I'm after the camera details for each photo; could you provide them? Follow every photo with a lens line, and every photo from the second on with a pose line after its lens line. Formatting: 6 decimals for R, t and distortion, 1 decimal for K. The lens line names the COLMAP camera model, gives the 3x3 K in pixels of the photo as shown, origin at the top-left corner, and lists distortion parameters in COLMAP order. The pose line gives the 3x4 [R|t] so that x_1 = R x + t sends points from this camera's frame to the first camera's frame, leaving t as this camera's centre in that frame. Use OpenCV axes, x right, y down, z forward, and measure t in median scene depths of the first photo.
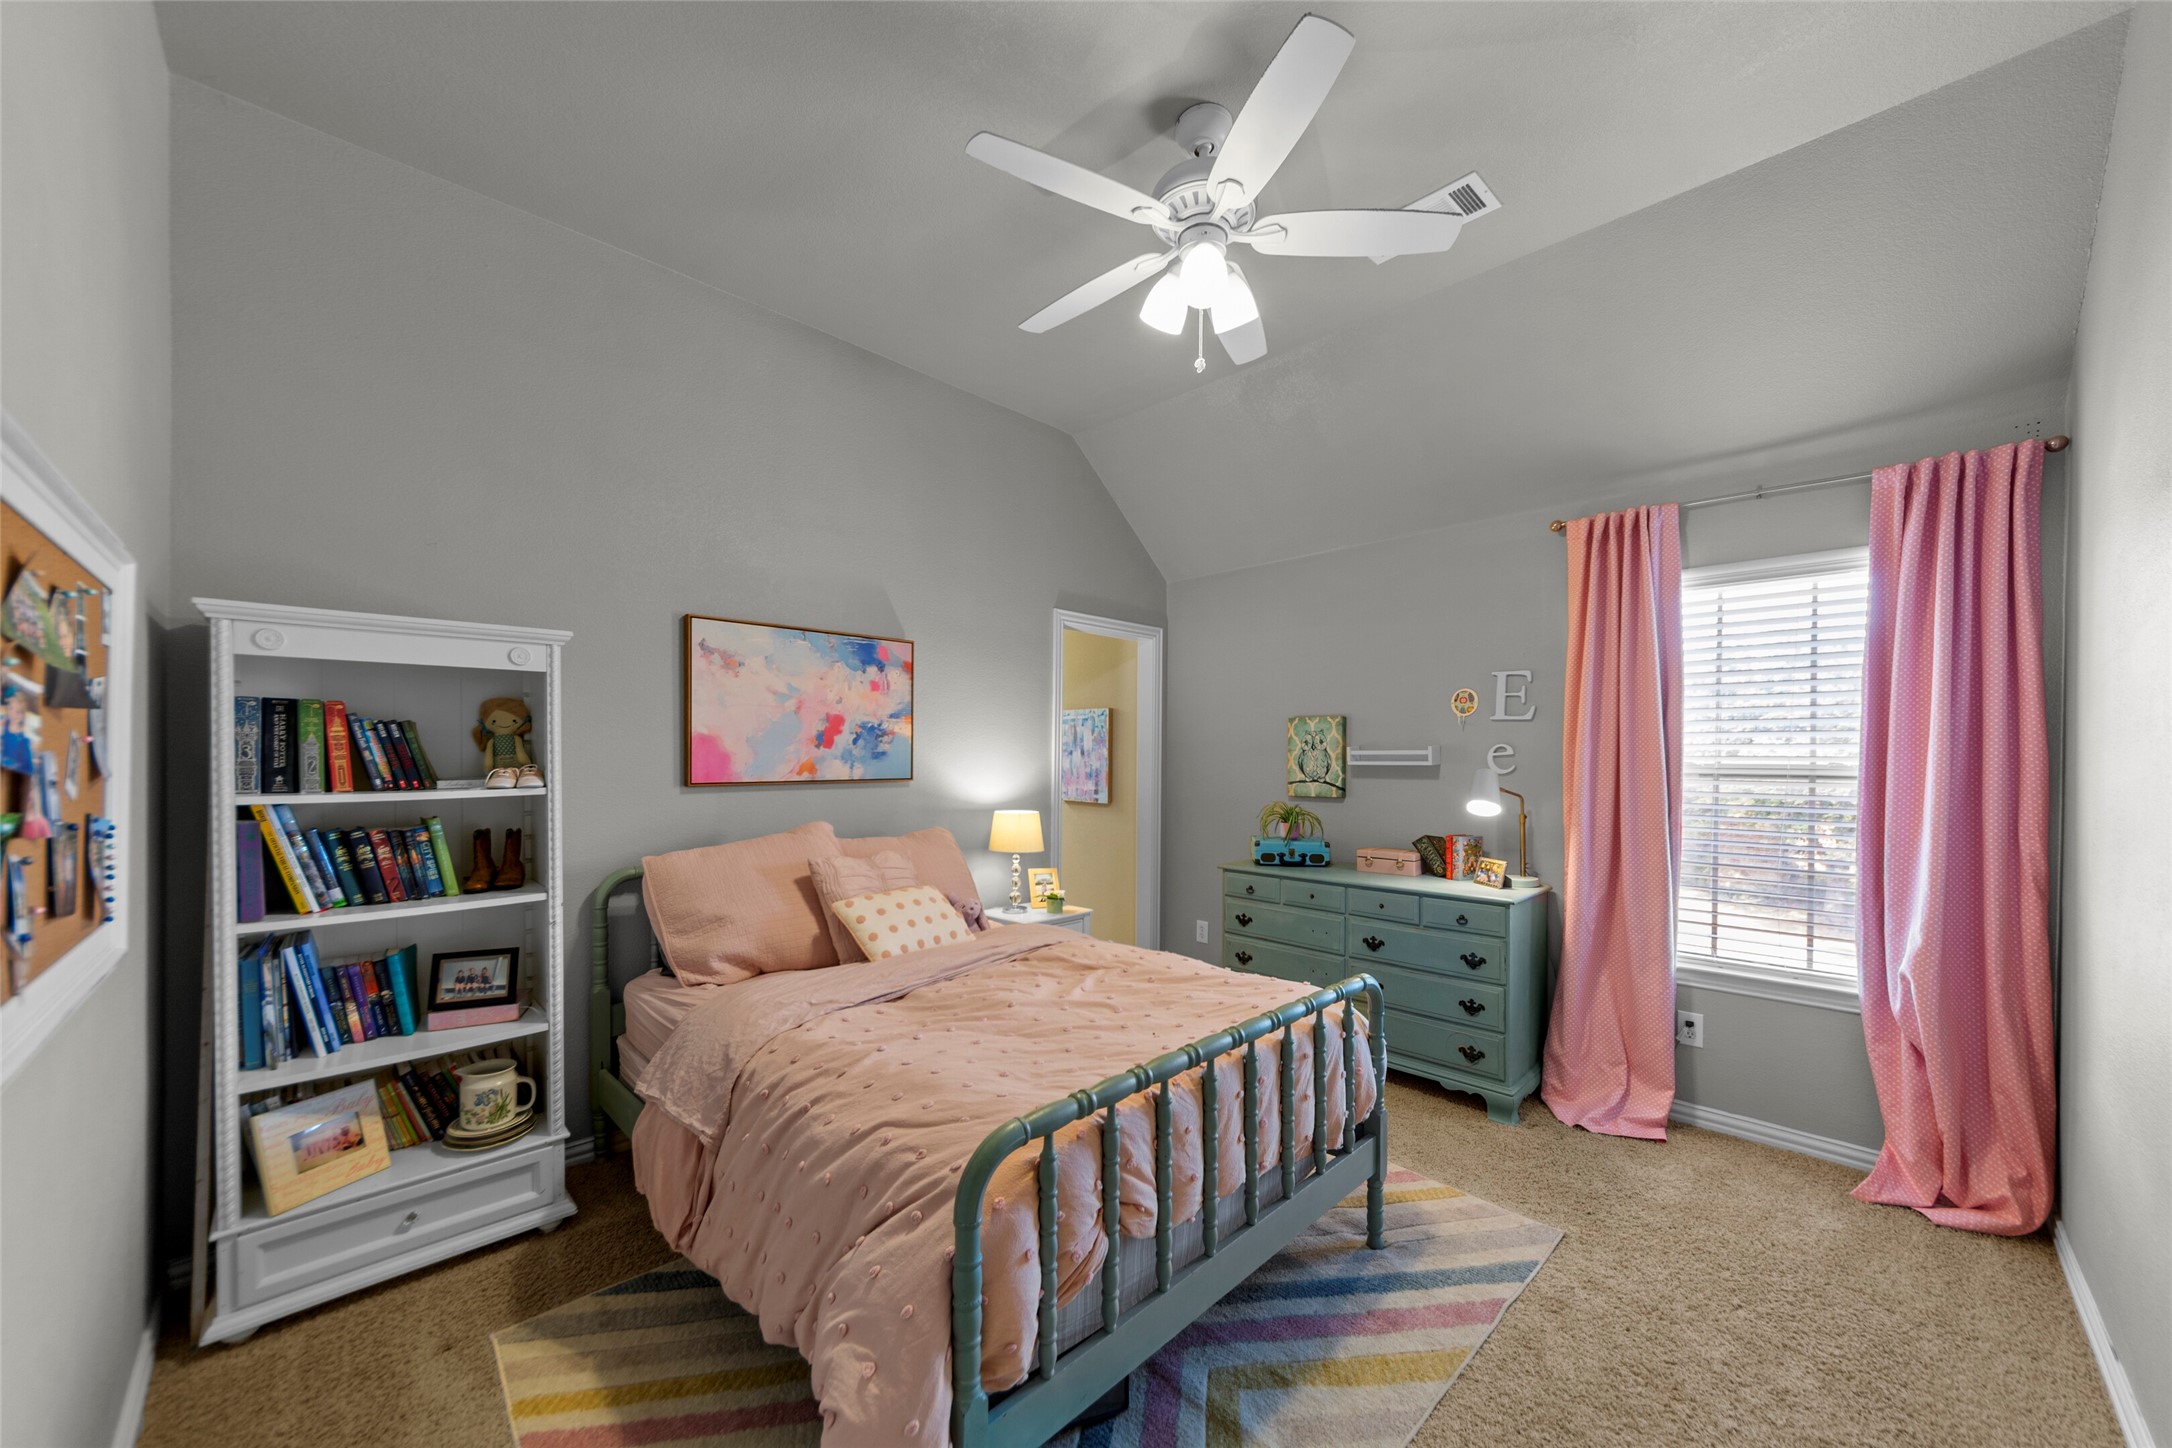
lens RADIAL K [[783.5, 0, 1087.6], [0, 783.5, 741.9], [0, 0, 1]] dist [-0.006106, 0.002564]
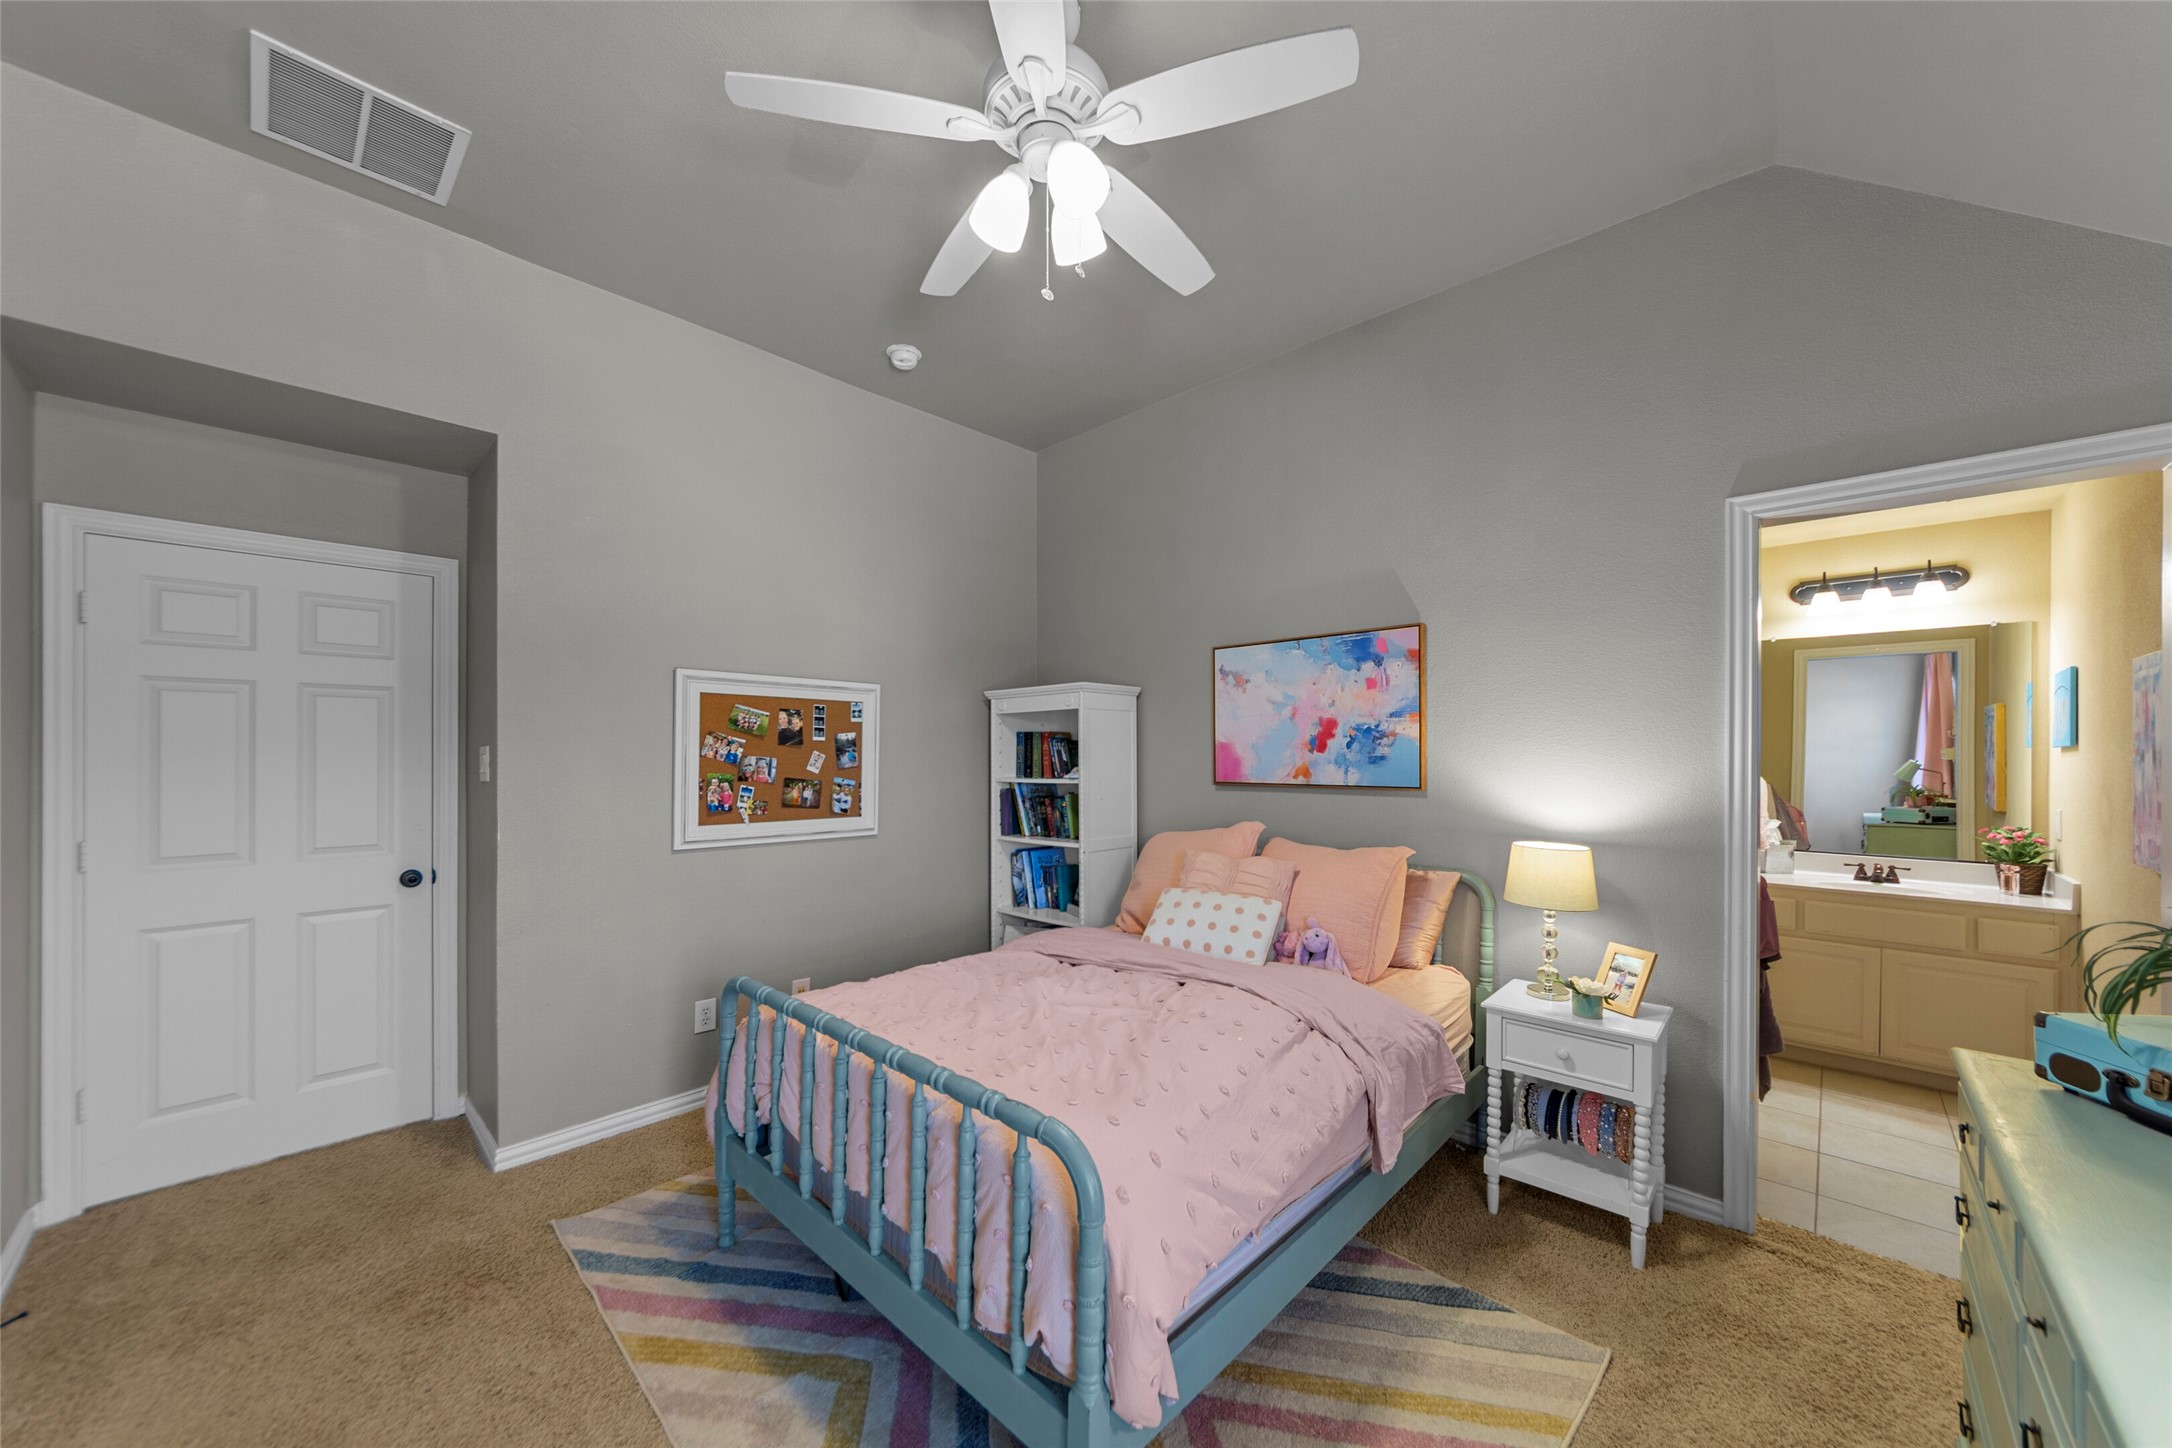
lens RADIAL K [[771.0, 0, 1087.5], [0, 771.0, 735.6], [0, 0, 1]] dist [0.000642, 0.000327]
pose [[0.025256, -0.031676, -0.999179, 0.647551], [0.015017, 0.999397, -0.031303, 0.012634], [0.999568, -0.014214, 0.025717, 0.689602]]
